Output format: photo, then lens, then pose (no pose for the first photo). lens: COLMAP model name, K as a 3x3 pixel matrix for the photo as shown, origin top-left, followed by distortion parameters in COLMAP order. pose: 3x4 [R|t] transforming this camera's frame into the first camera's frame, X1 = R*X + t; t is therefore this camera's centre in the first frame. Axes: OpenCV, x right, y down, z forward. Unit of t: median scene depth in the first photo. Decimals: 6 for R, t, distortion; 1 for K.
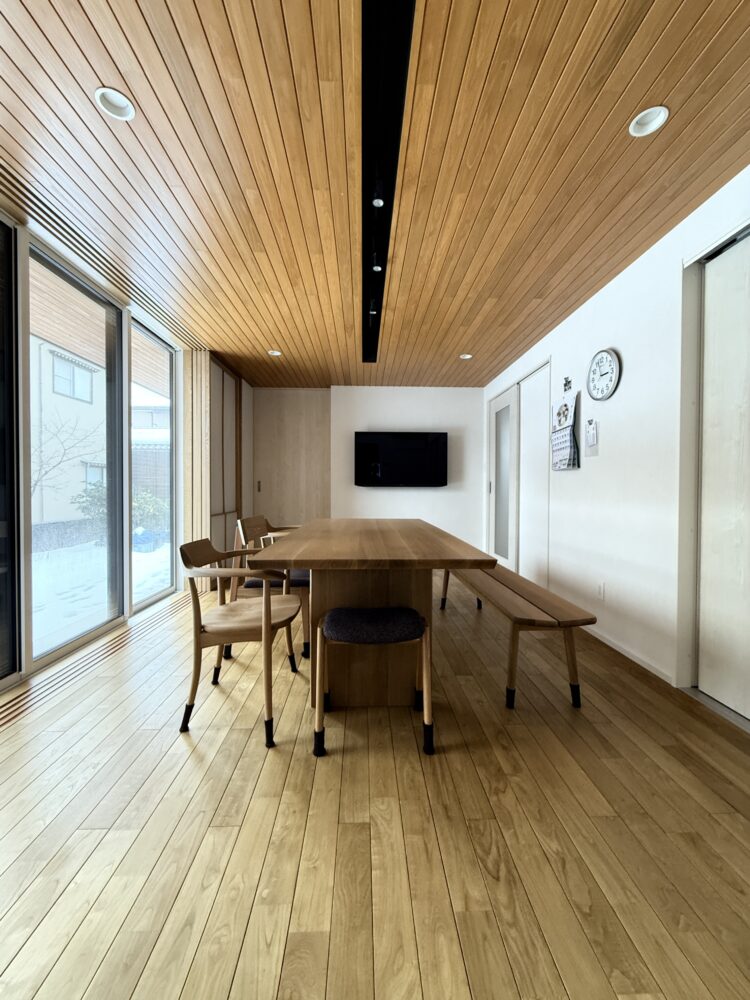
lens RADIAL K [[396.4, 0, 375.0], [0, 396.4, 500.0], [0, 0, 1]] dist [-0.001202, -0.000137]
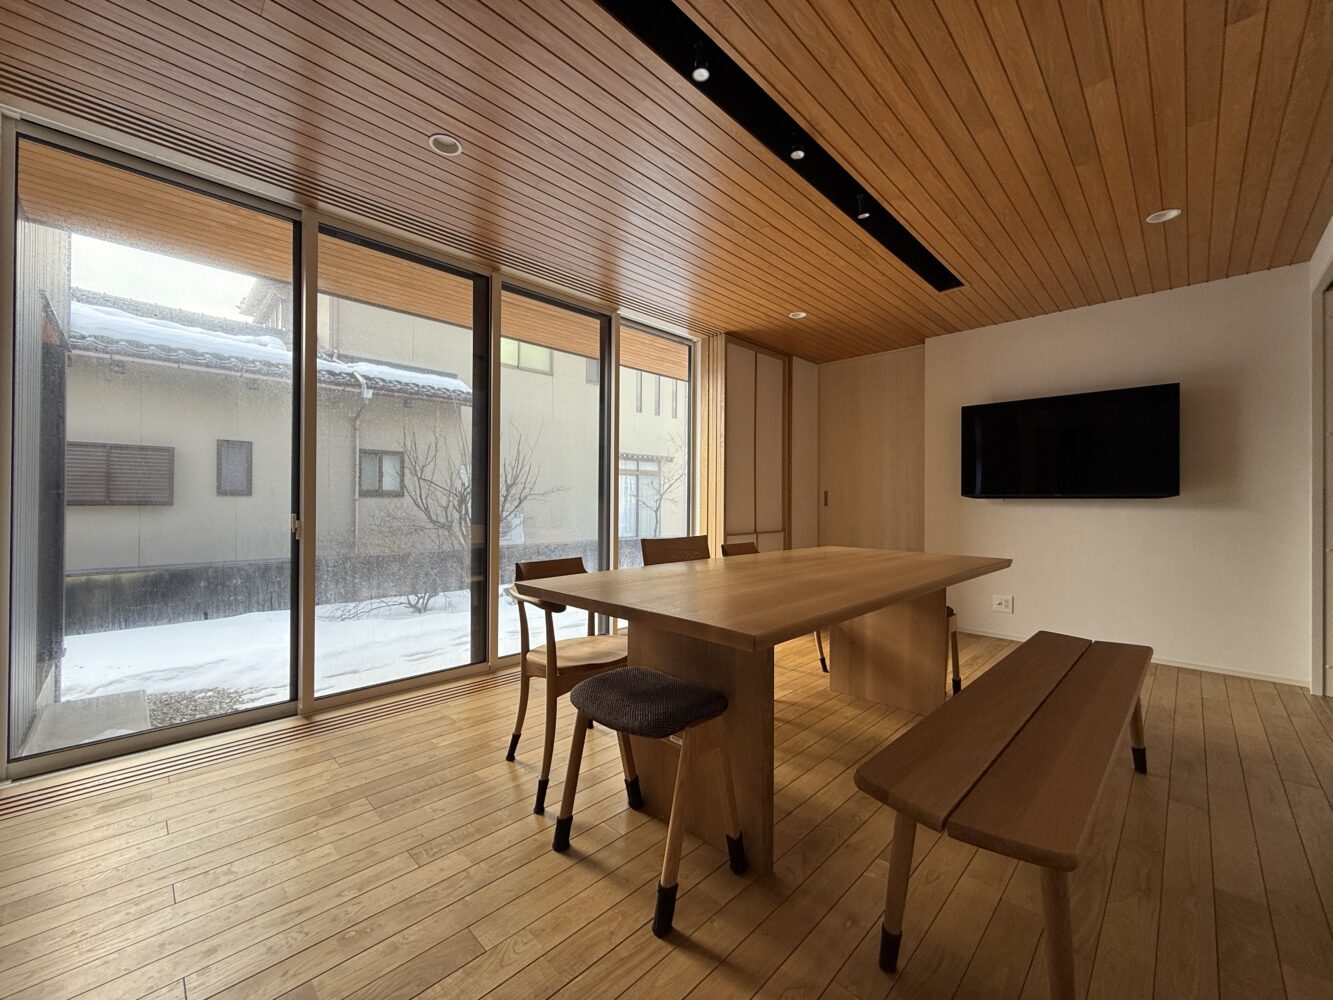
lens RADIAL K [[528.3, 0, 666.8], [0, 528.3, 504.0], [0, 0, 1]] dist [-0.001202, -0.000137]
pose [[0.685597, 0.000735, -0.727981, 0.301189], [-0.019422, 0.999662, -0.017283, -0.003165], [0.727722, 0.025988, 0.685380, 0.176747]]
